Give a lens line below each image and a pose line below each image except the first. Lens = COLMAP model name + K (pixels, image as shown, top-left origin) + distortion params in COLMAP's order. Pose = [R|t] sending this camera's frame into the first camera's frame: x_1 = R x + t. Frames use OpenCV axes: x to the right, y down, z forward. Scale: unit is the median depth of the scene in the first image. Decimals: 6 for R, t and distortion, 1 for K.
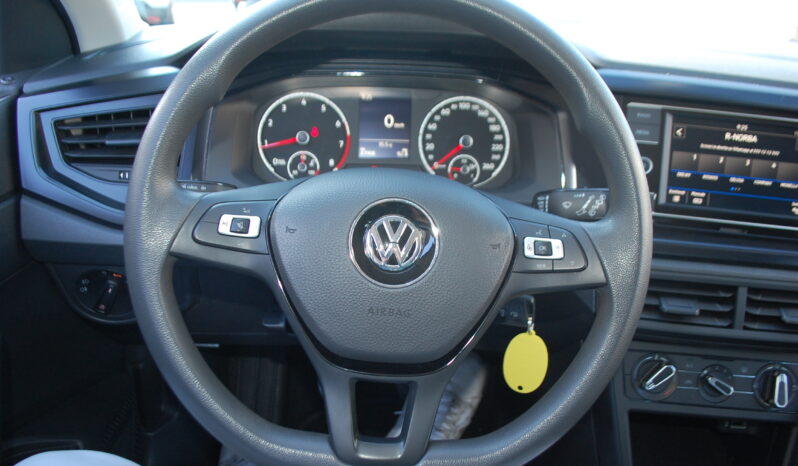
lens RADIAL K [[608.6, 0, 400.3], [0, 608.6, 244.8], [0, 0, 1]] dist [-0.109003, 0.038339]
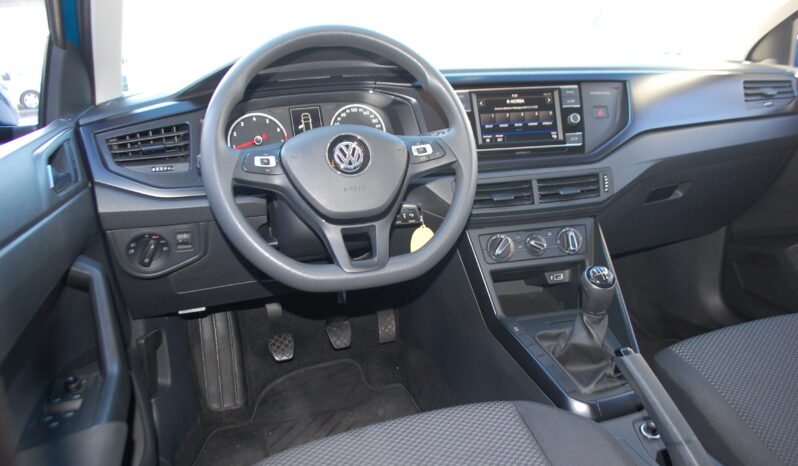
lens RADIAL K [[608.6, 0, 400.3], [0, 608.6, 244.8], [0, 0, 1]] dist [-0.109003, 0.038339]
pose [[0.955156, -0.169954, 0.242470, -0.255099], [0.200129, 0.974061, -0.105615, 0.352315], [-0.218231, 0.149404, 0.964393, -0.590578]]
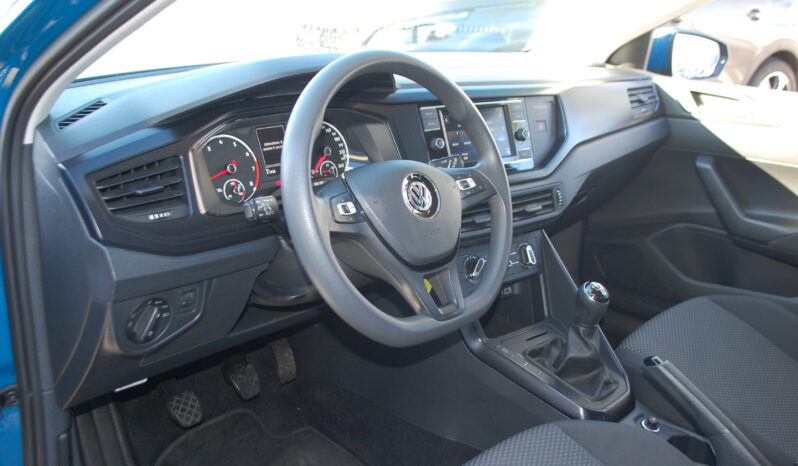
lens RADIAL K [[738.1, 0, 399.0], [0, 738.1, 233.0], [0, 0, 1]] dist [-0.070110, -0.000714]
pose [[0.725934, -0.236354, 0.645877, -1.031969], [0.292616, 0.956000, 0.020954, 0.029414], [-0.622411, 0.173782, 0.763154, -0.436016]]
